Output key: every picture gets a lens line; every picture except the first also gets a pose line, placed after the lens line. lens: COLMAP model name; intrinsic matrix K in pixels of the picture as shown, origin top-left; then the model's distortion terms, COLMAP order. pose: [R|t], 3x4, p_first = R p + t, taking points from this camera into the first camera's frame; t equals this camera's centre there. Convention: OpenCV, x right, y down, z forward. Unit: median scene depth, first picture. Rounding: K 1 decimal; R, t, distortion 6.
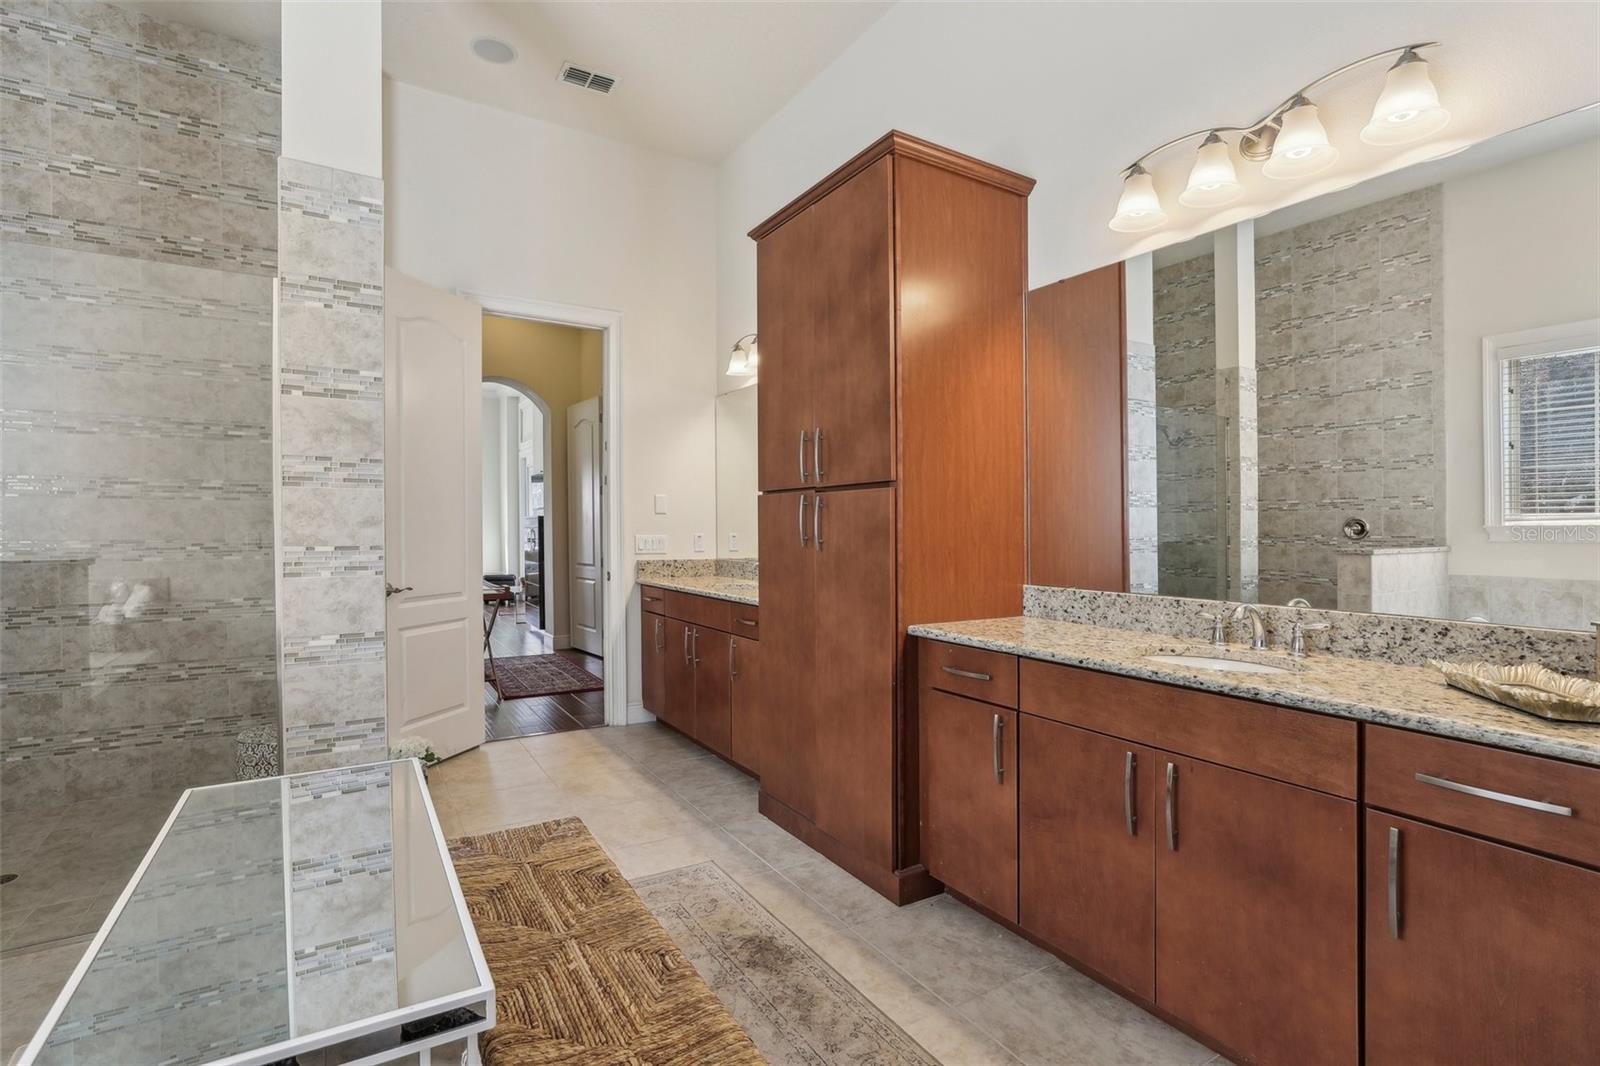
lens RADIAL K [[749.3, 0, 793.3], [0, 749.3, 532.9], [0, 0, 1]] dist [-0.017050, 0.001284]
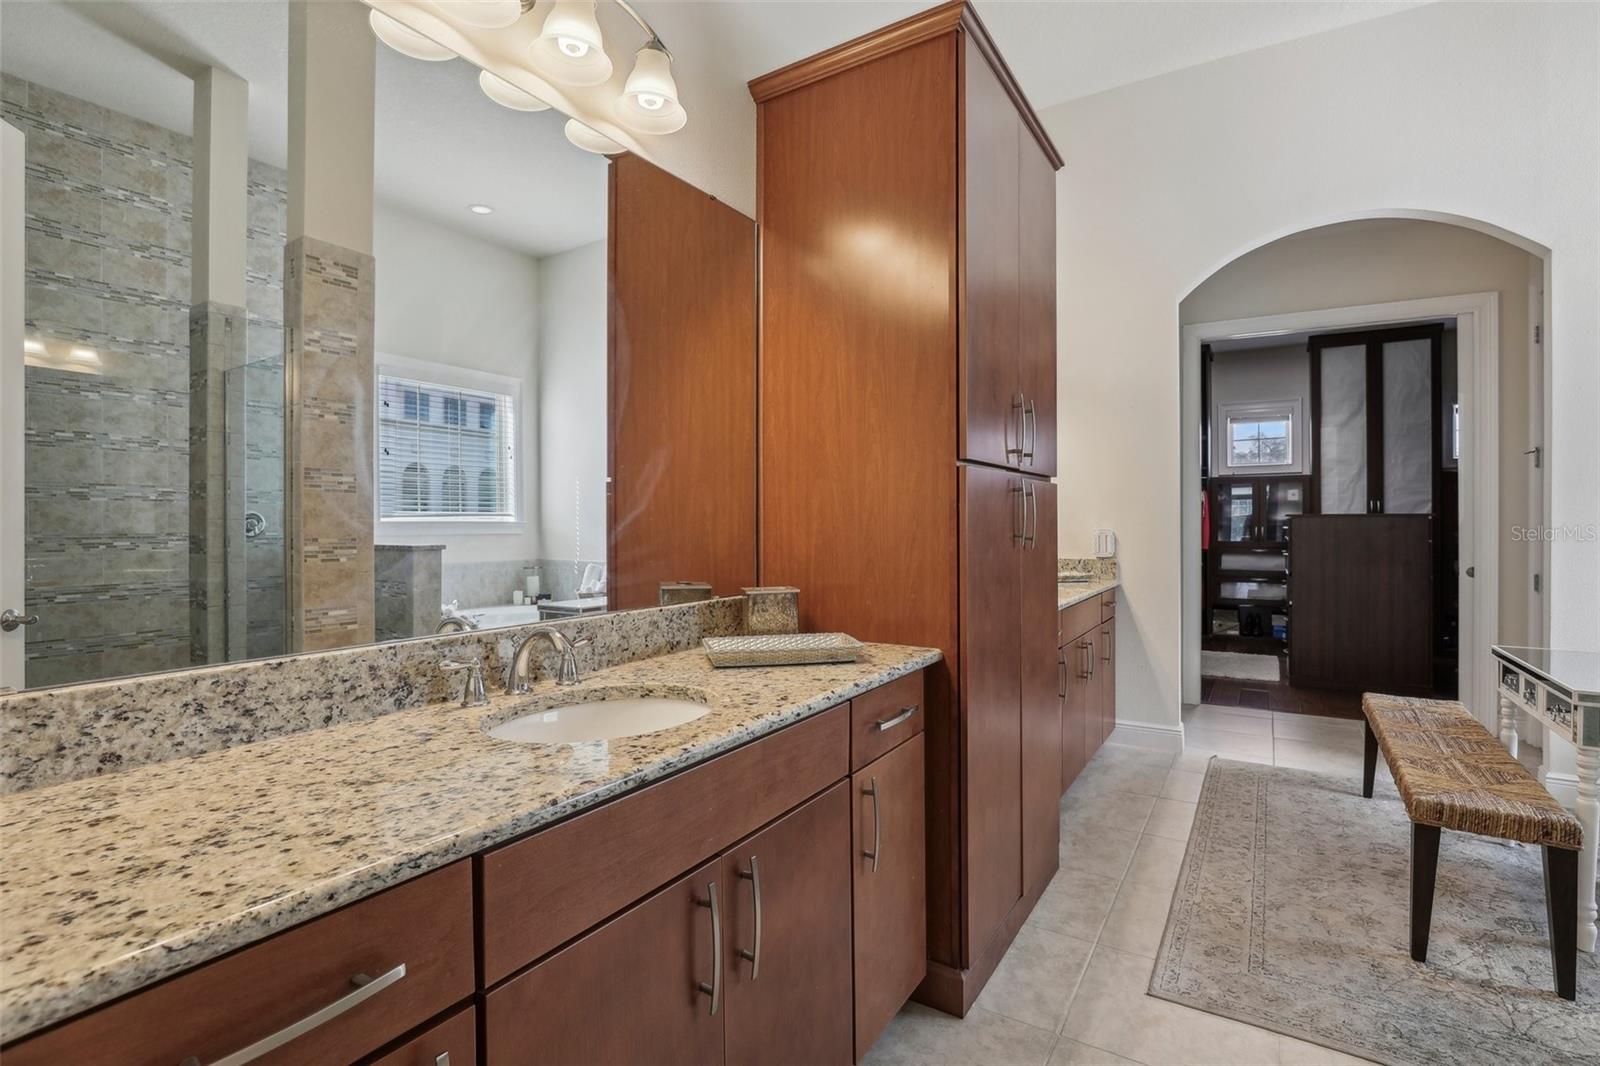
lens RADIAL K [[749.3, 0, 792.4], [0, 749.3, 521.1], [0, 0, 1]] dist [-0.017050, 0.001284]
pose [[-0.426907, 0.004558, 0.904284, -0.279183], [0.010737, 0.999942, 0.000028, -0.003036], [-0.904232, 0.009721, -0.426932, 0.742516]]
